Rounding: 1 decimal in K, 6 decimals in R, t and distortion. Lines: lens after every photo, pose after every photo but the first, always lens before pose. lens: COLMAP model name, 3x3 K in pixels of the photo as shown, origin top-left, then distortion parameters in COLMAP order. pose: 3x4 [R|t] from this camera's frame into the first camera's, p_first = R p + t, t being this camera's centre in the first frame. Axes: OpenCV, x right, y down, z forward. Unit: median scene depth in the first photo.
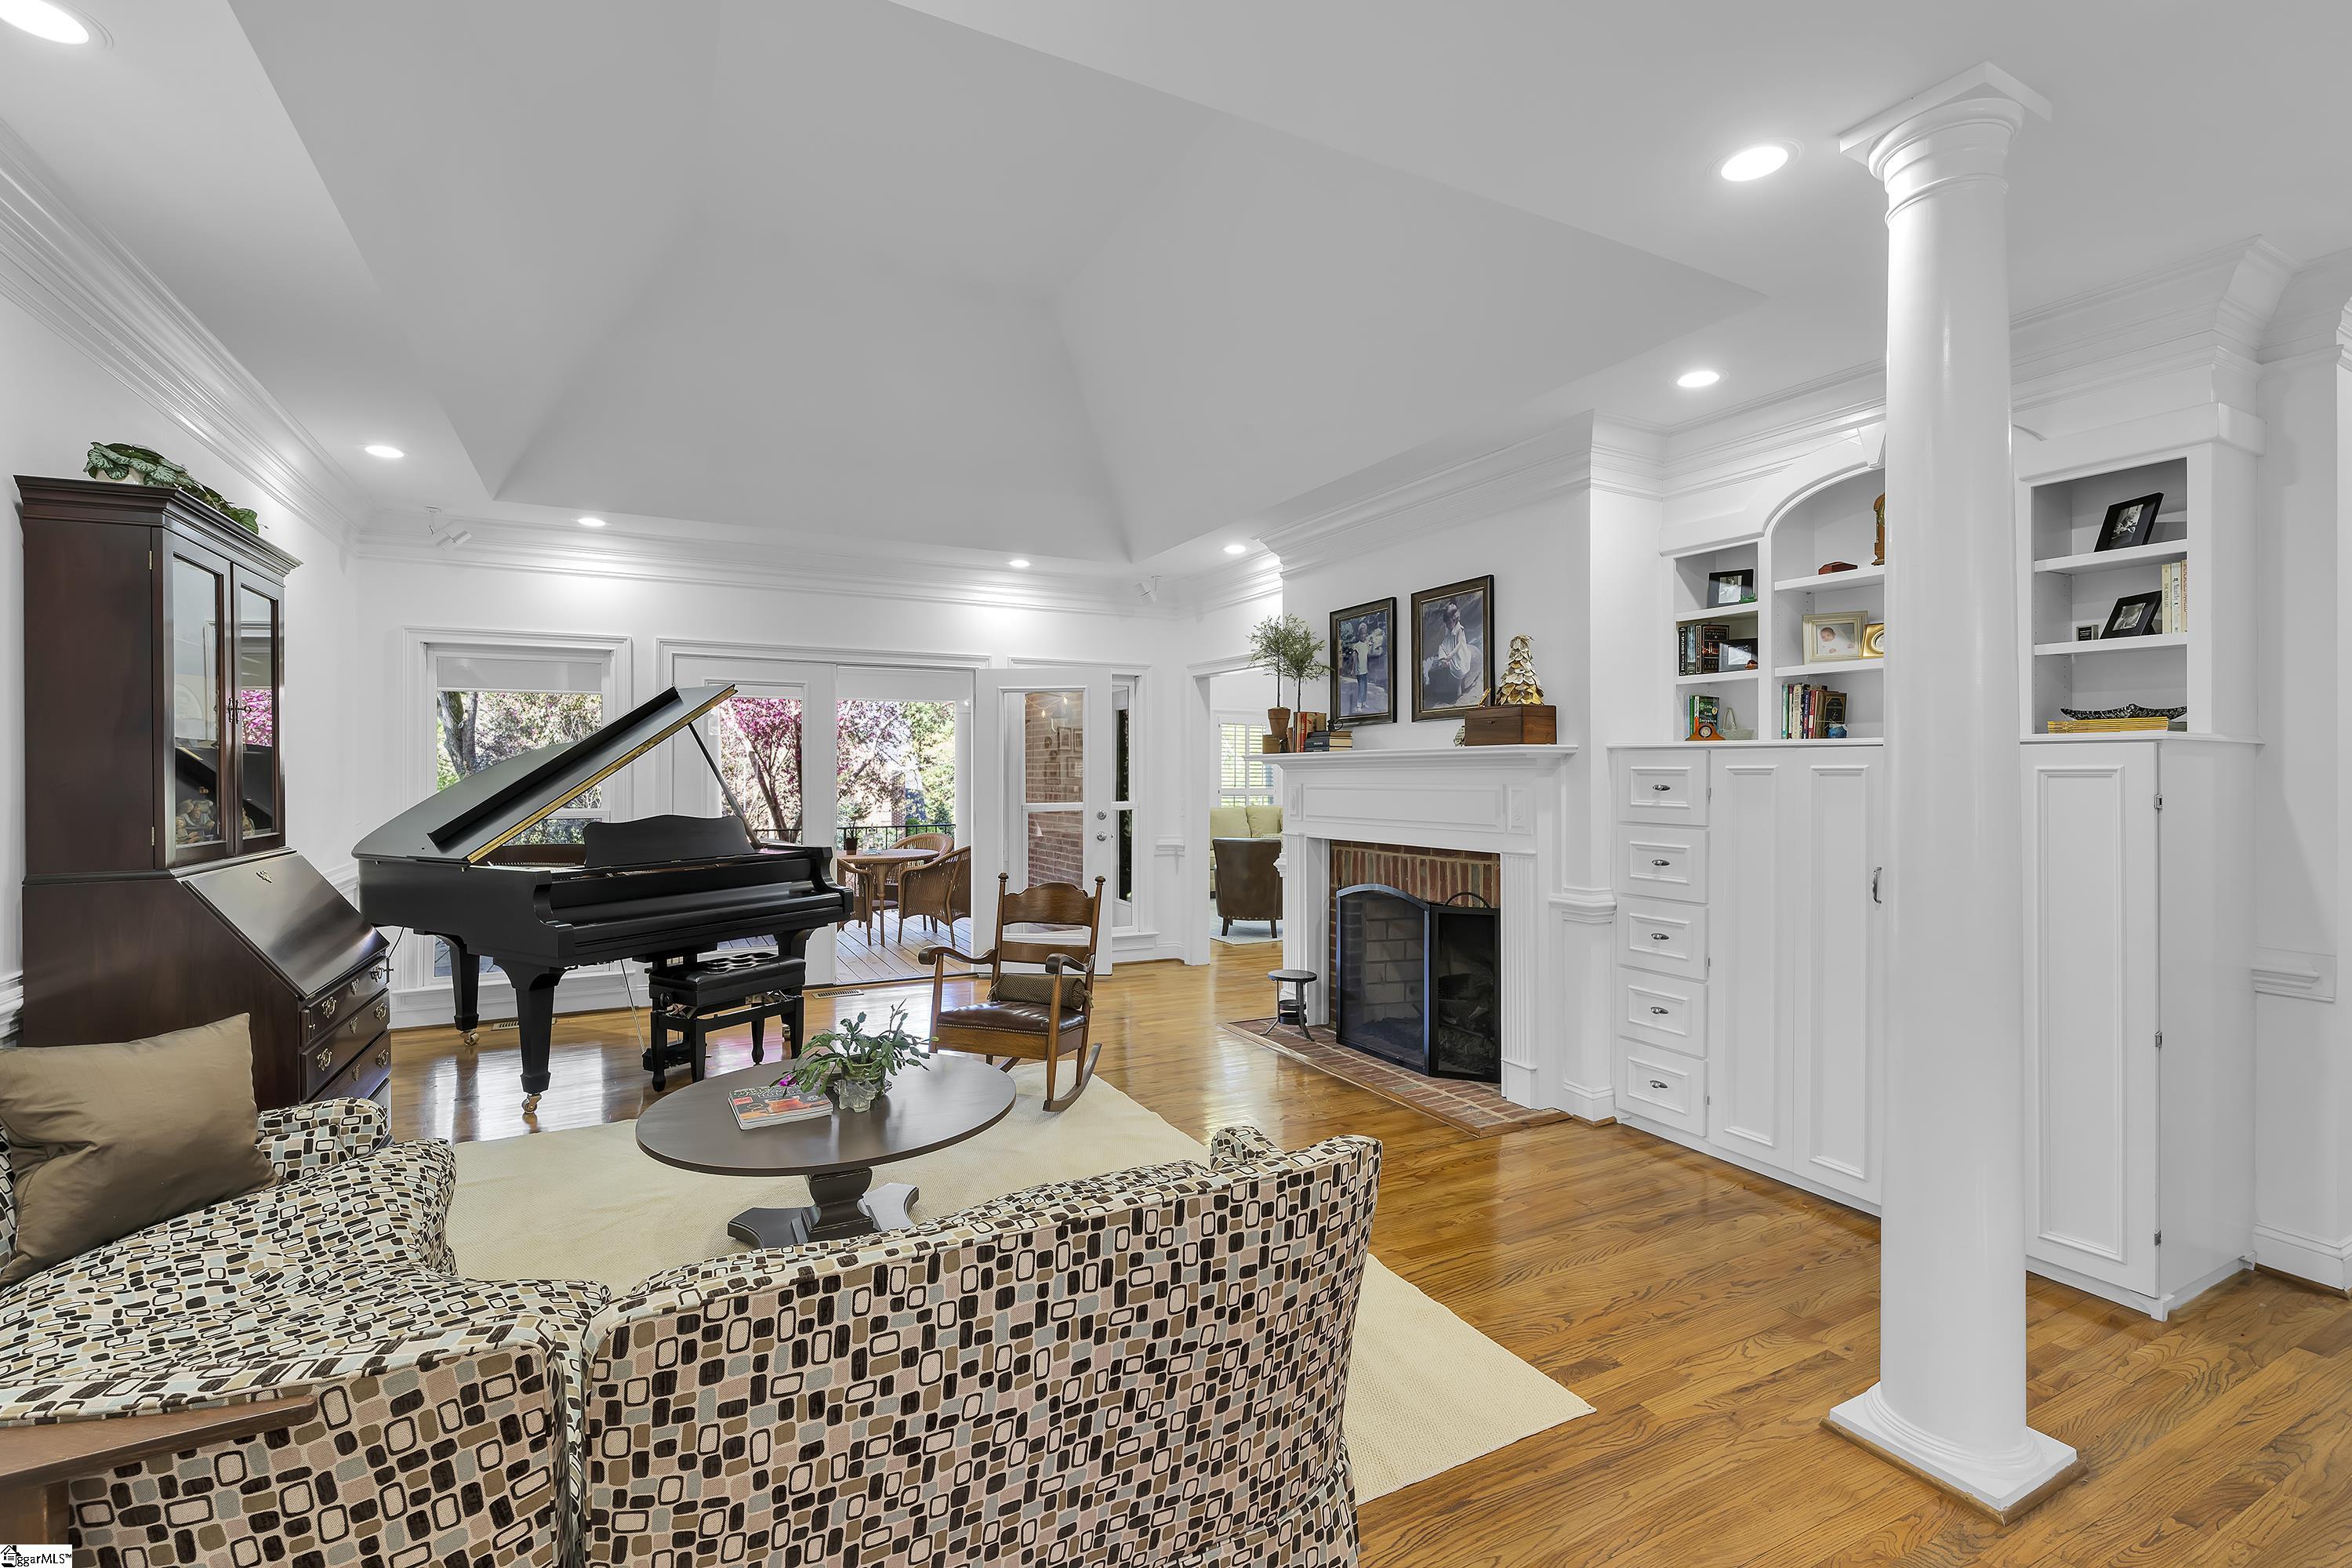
lens RADIAL K [[1036.7, 0, 1169.7], [0, 1036.7, 777.1], [0, 0, 1]] dist [-0.008482, 0.001504]
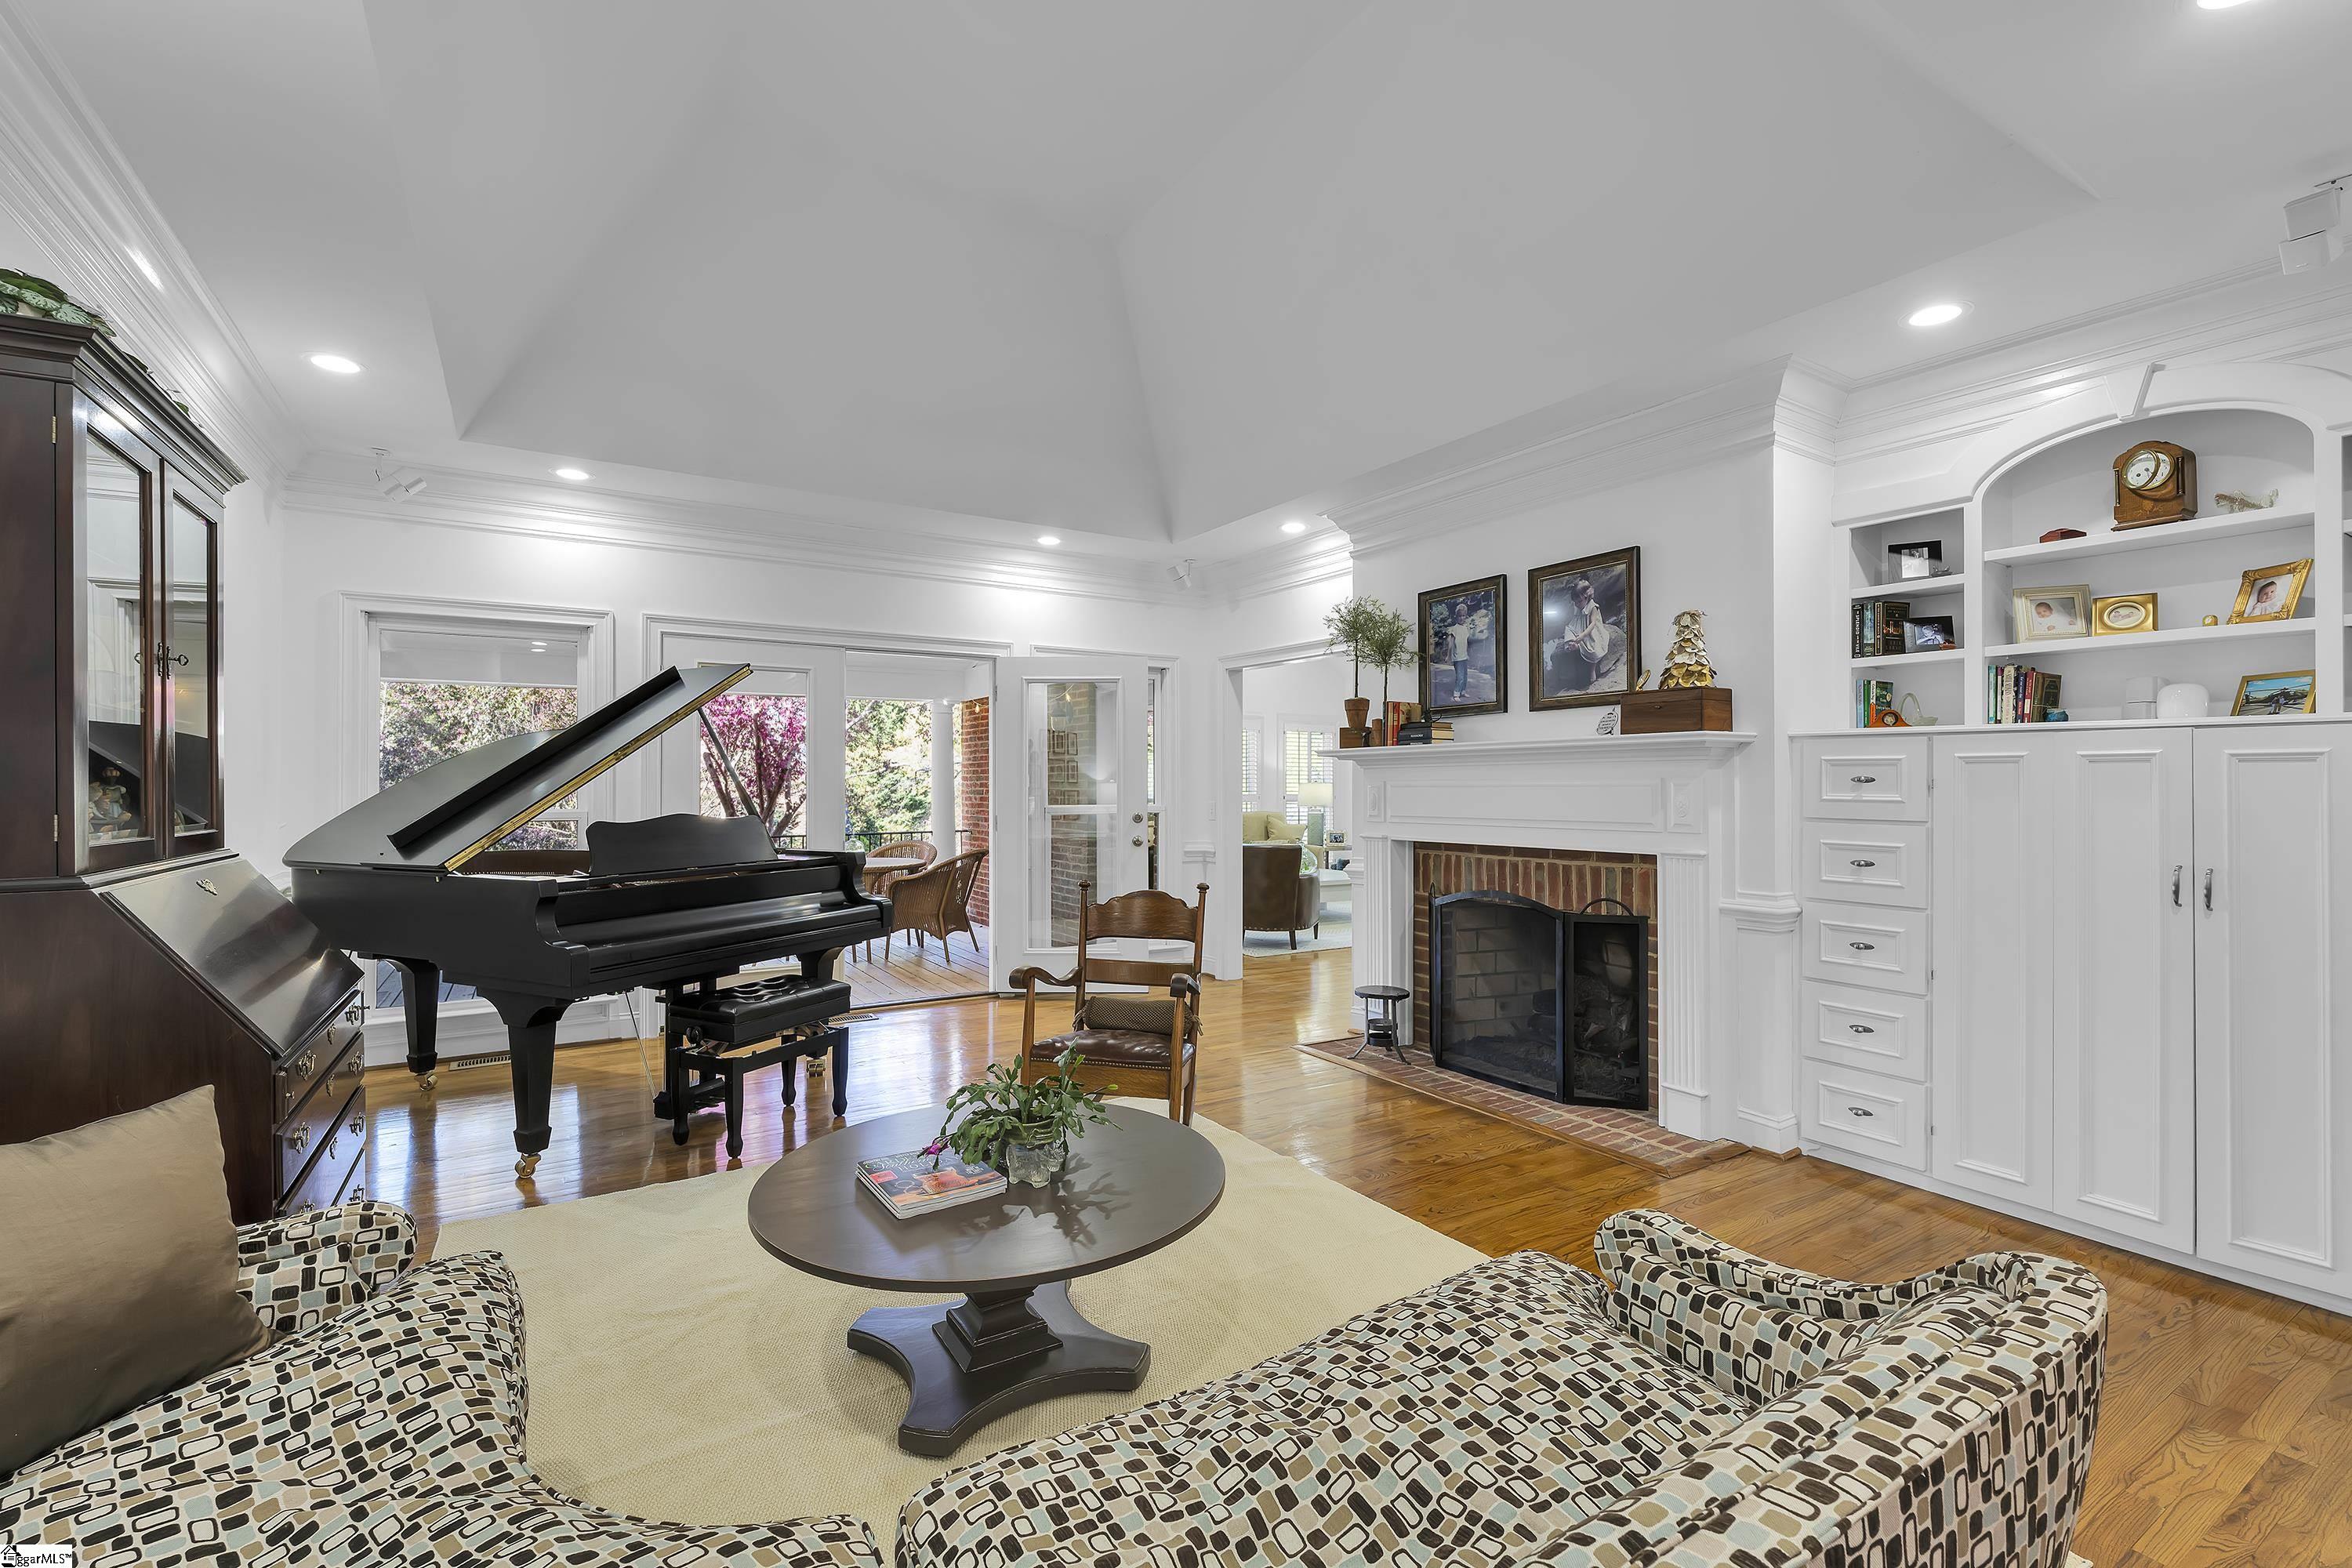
lens RADIAL K [[1036.7, 0, 1183.3], [0, 1036.7, 786.0], [0, 0, 1]] dist [-0.008482, 0.001504]
pose [[0.996833, 0.001582, 0.079502, -0.167004], [-0.001487, 0.999998, -0.001253, 0.016532], [-0.079503, 0.001130, 0.996834, 0.145746]]
